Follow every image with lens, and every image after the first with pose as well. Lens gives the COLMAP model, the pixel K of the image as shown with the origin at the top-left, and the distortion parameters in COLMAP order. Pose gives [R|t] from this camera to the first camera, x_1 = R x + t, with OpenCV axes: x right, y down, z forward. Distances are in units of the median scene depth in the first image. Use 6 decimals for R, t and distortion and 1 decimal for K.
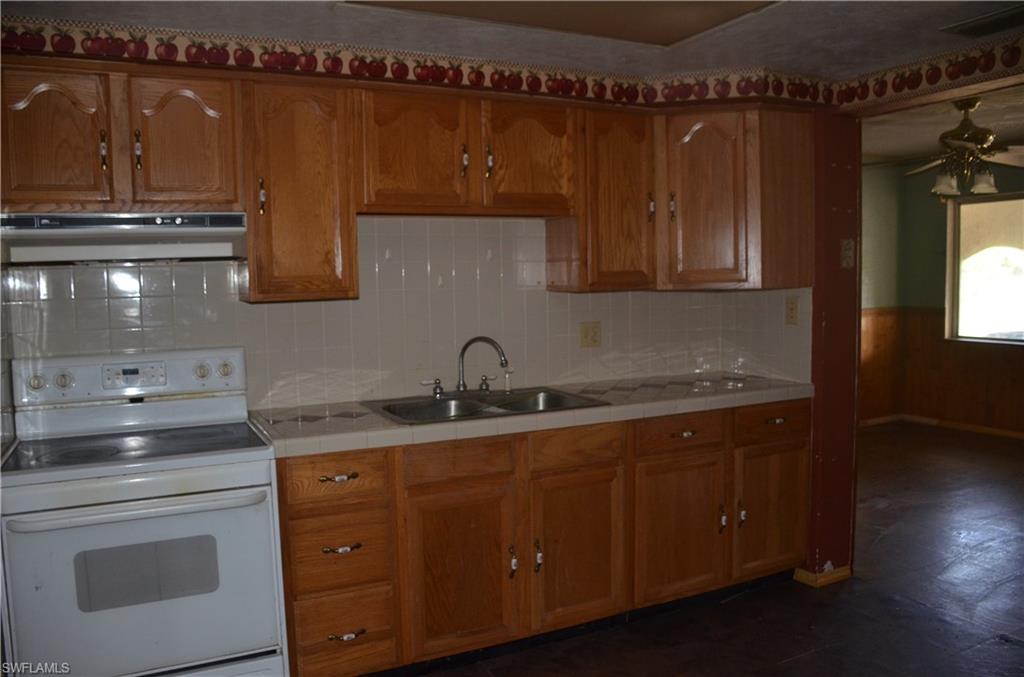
lens RADIAL K [[789.1, 0, 512.9], [0, 789.1, 349.9], [0, 0, 1]] dist [-0.148453, 0.093282]
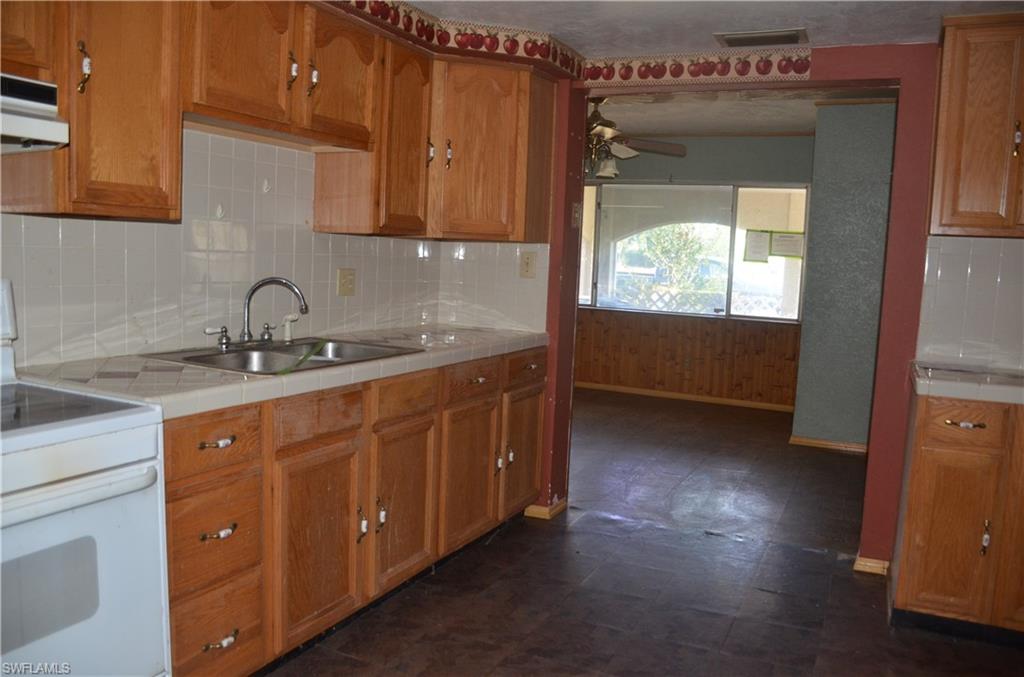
lens RADIAL K [[789.1, 0, 512.9], [0, 789.1, 349.9], [0, 0, 1]] dist [-0.148453, 0.093282]
pose [[0.796958, -0.018096, 0.603764, -0.365388], [-0.003443, 0.999399, 0.034499, 0.033532], [-0.604025, -0.029573, 0.796416, 0.161330]]
